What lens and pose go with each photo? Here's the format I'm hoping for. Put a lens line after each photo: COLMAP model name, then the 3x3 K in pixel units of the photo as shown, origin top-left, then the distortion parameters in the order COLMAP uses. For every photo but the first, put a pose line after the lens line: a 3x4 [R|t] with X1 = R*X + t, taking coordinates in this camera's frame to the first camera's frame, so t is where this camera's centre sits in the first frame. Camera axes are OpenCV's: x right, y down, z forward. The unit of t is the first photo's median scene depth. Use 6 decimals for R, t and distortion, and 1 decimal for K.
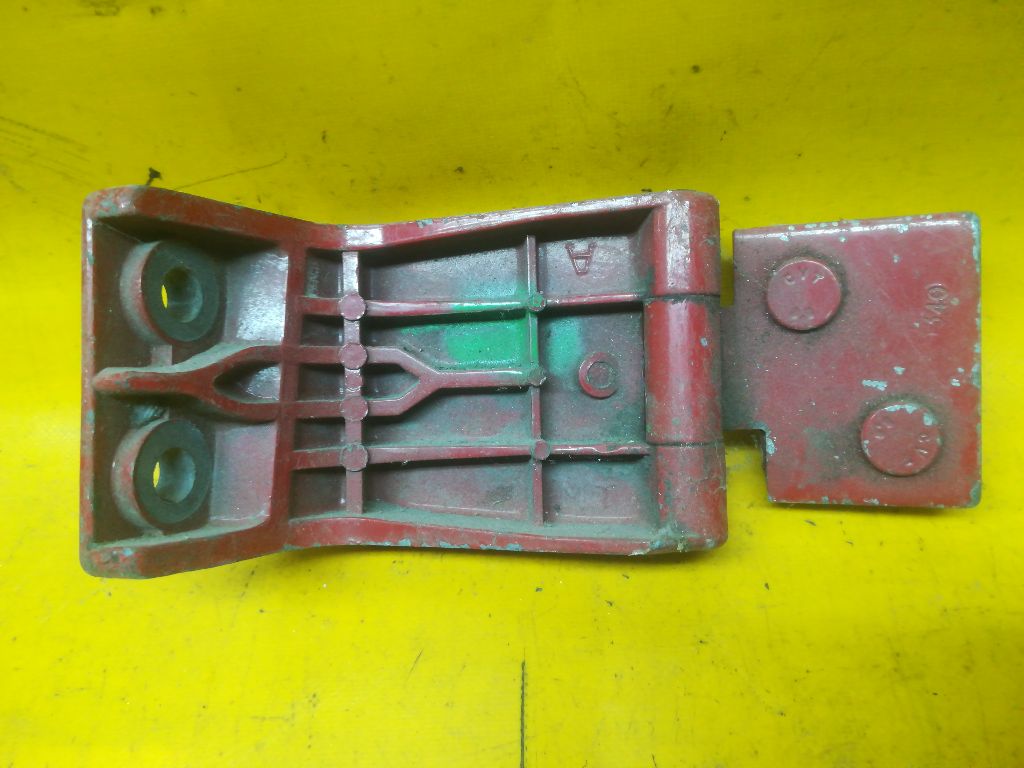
lens RADIAL K [[815.7, 0, 526.1], [0, 815.7, 375.1], [0, 0, 1]] dist [0.039263, -0.076212]
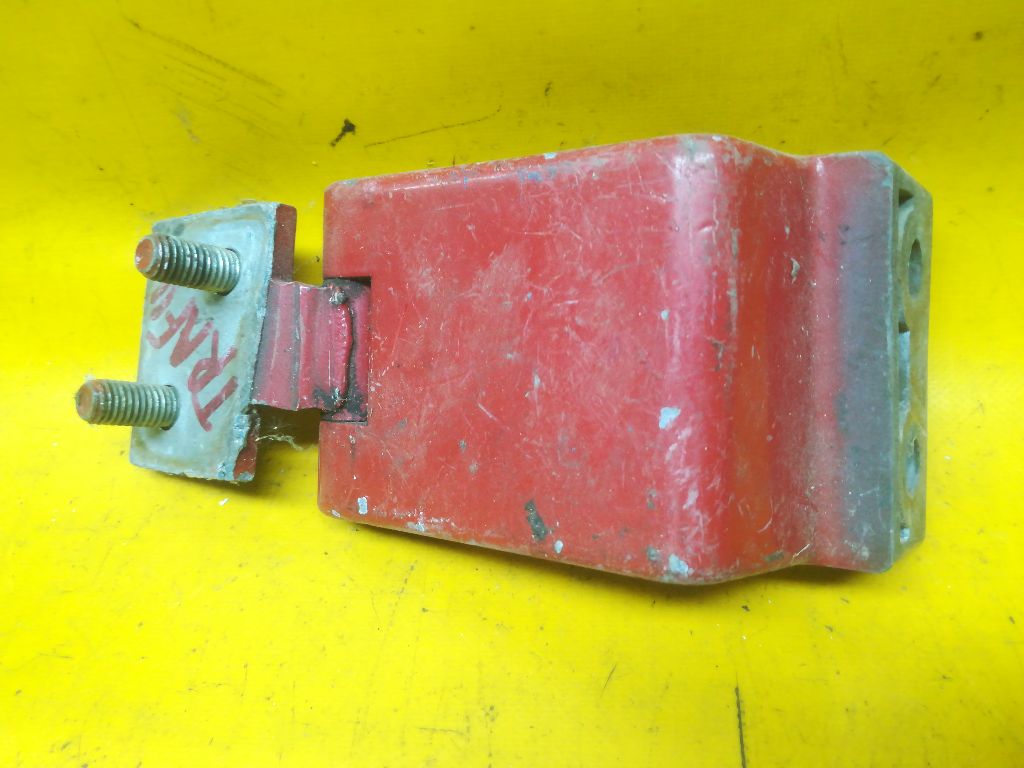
lens RADIAL K [[815.7, 0, 515.3], [0, 815.7, 381.5], [0, 0, 1]] dist [0.039263, -0.076212]
pose [[0.997439, 0.068867, -0.019309, -0.244631], [-0.070062, 0.995071, -0.070182, 0.103631], [0.014381, 0.071355, 0.997347, 0.100196]]
